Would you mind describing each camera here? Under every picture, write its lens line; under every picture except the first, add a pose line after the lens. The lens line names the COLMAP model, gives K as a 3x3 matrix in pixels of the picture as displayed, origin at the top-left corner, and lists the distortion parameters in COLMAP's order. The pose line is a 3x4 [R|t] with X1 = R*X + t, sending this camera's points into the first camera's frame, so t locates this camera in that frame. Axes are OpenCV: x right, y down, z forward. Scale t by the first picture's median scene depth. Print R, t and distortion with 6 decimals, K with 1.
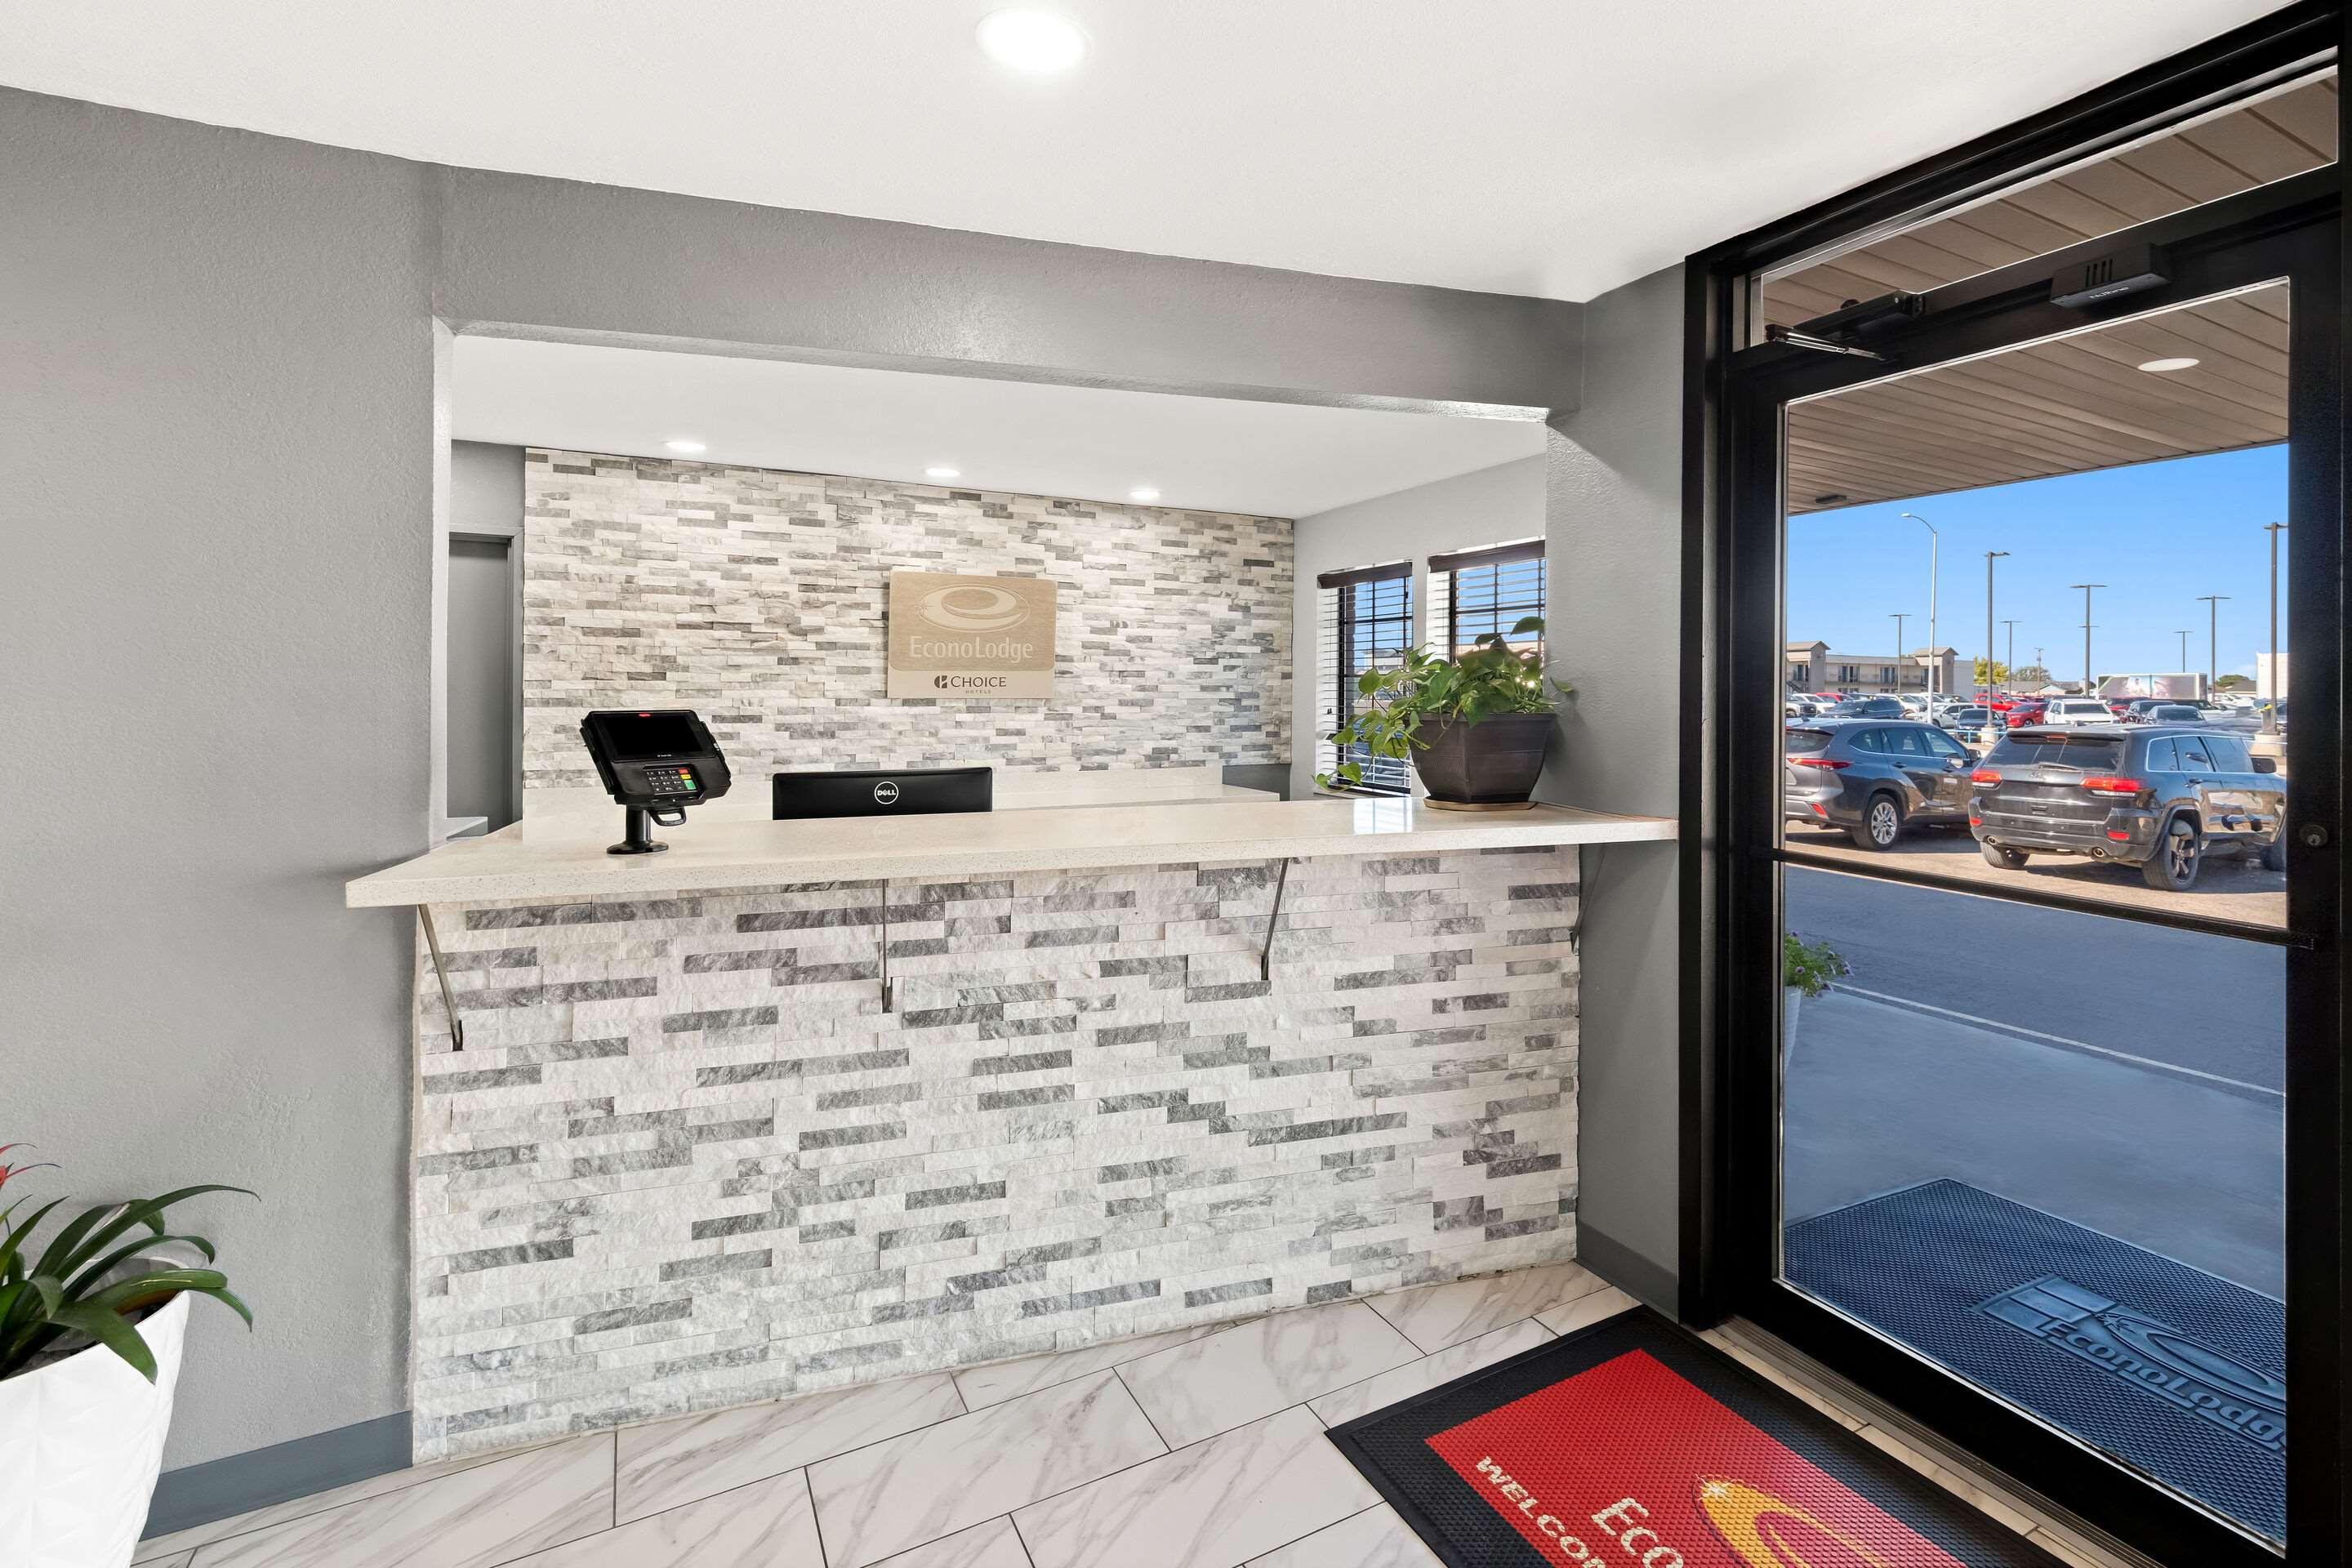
lens RADIAL K [[1115.5, 0, 1247.6], [0, 1115.5, 686.2], [0, 0, 1]] dist [0.036855, -0.023977]
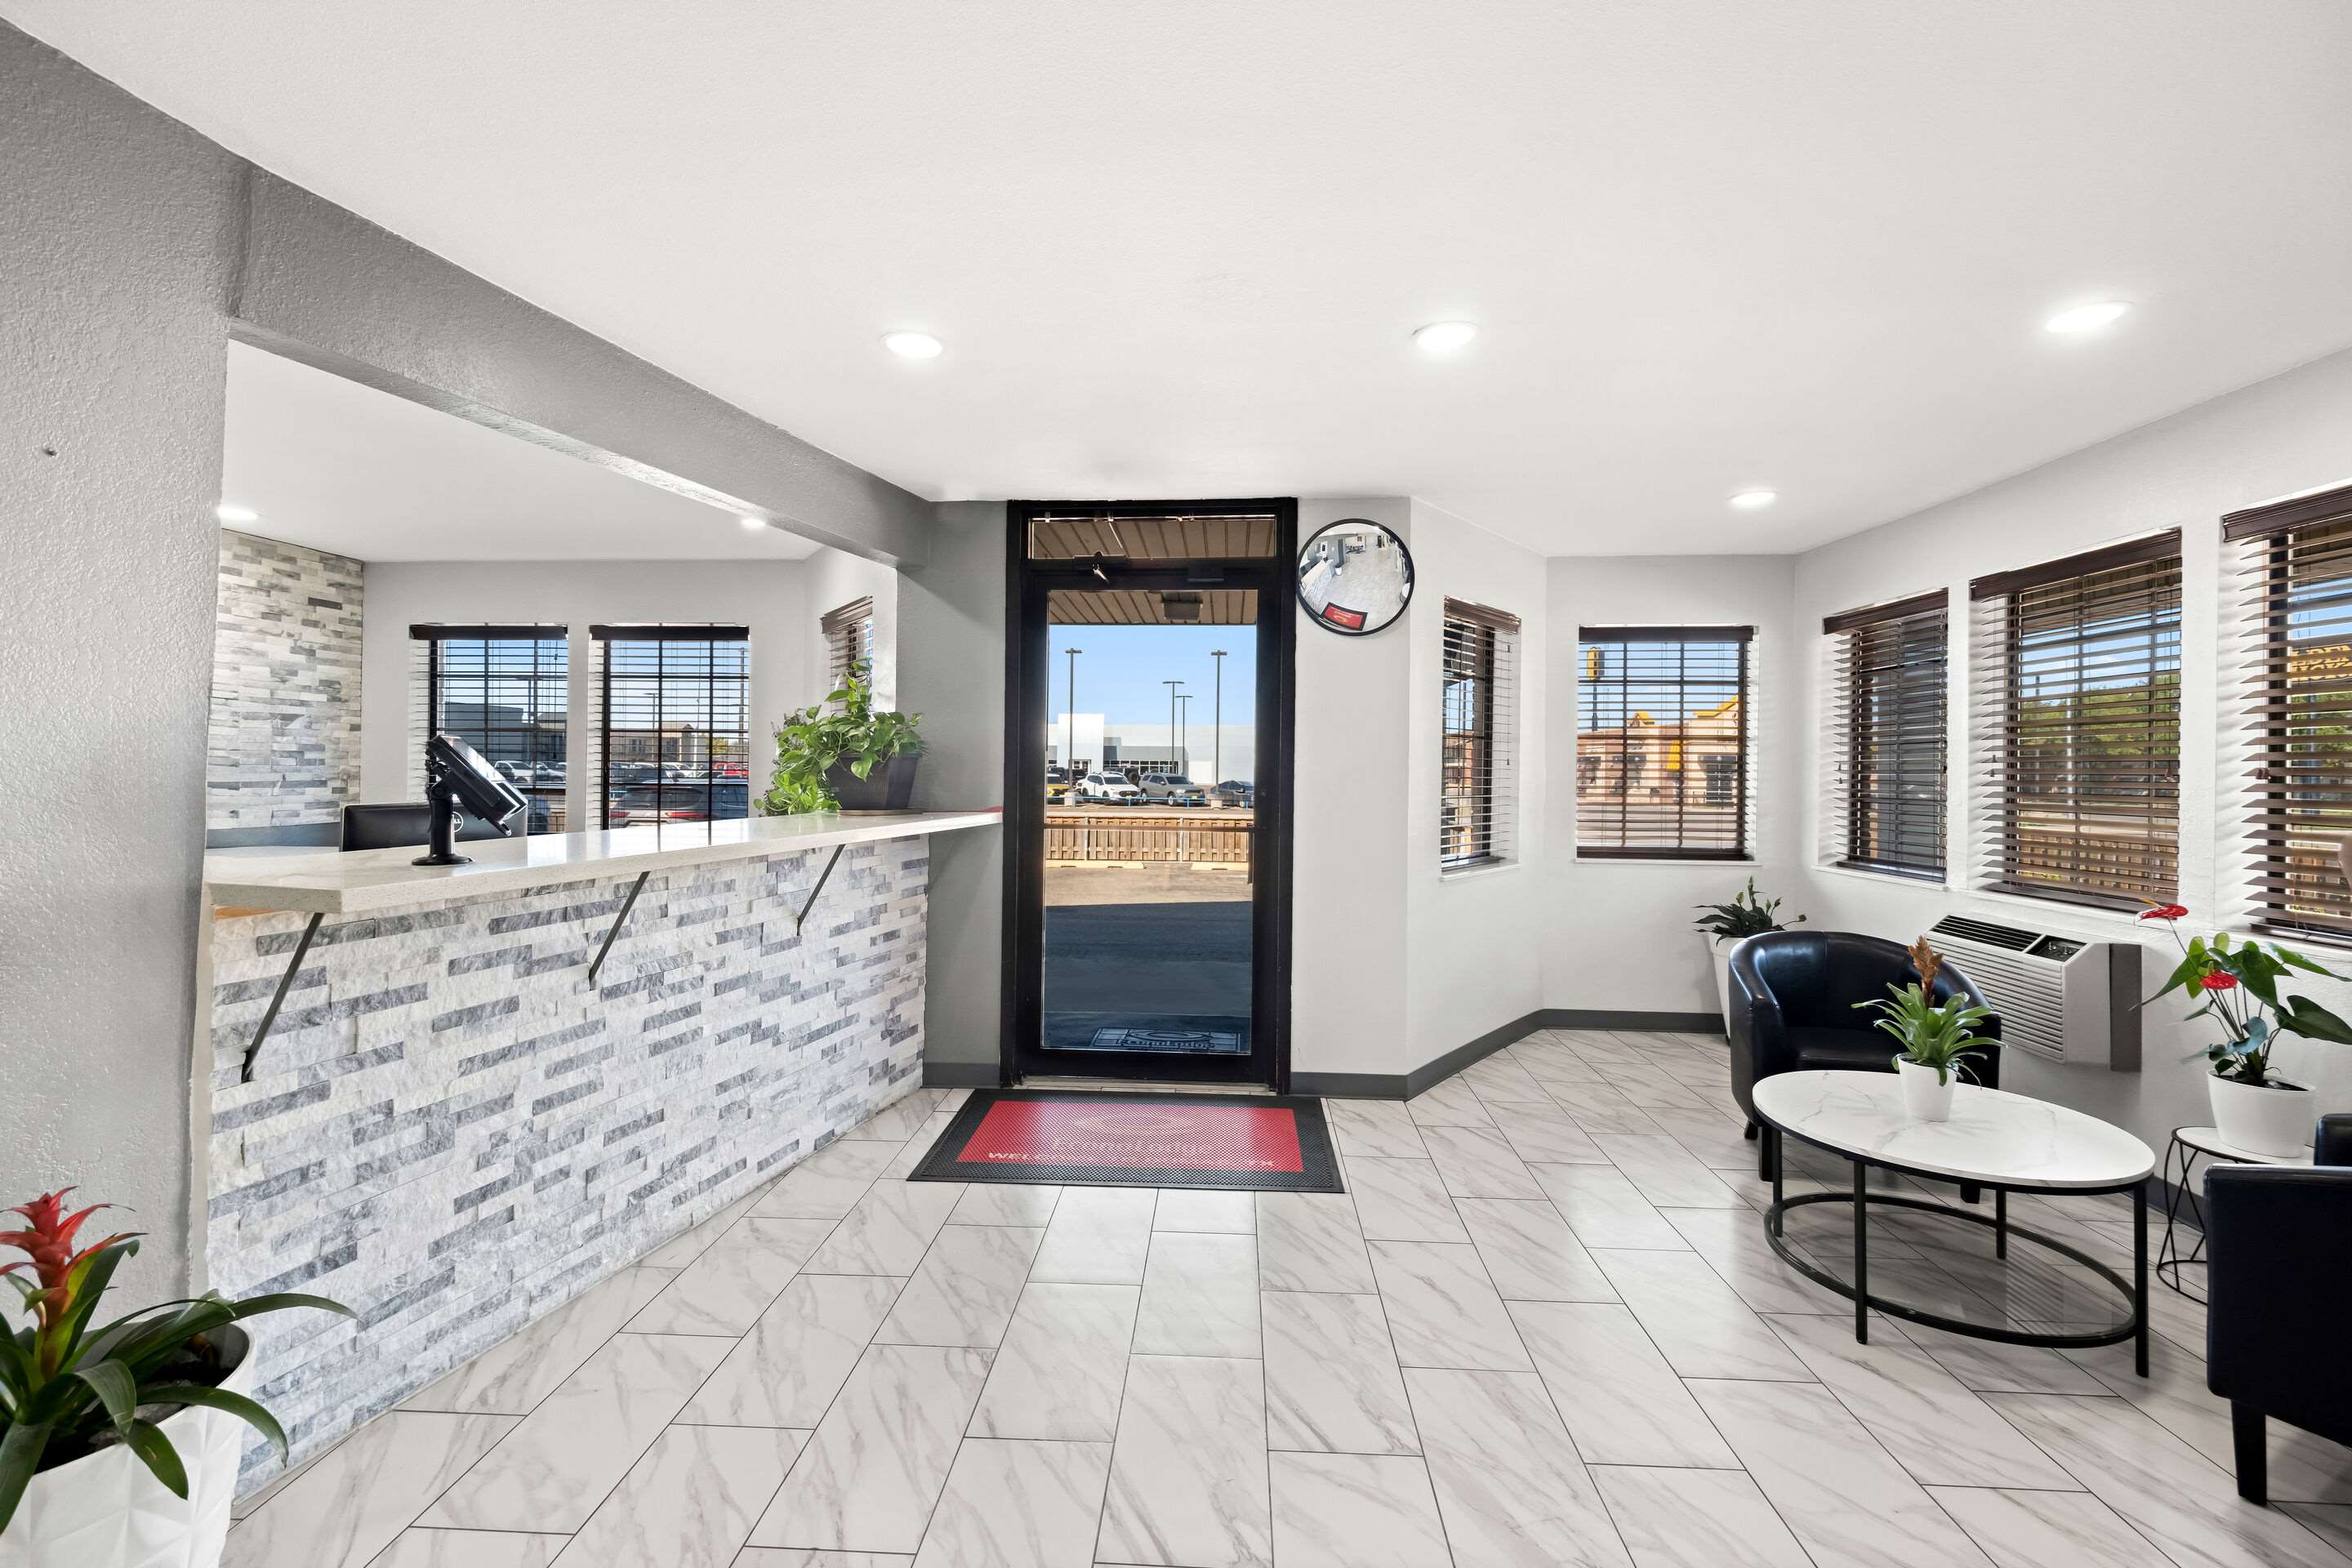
lens RADIAL K [[1053.0, 0, 1175.7], [0, 1053.0, 772.4], [0, 0, 1]] dist [-0.000667, -0.000120]
pose [[0.525954, -0.004187, 0.850503, -0.945570], [-0.007859, 0.999921, 0.009782, 0.038036], [-0.850477, -0.011829, 0.525880, -0.134421]]
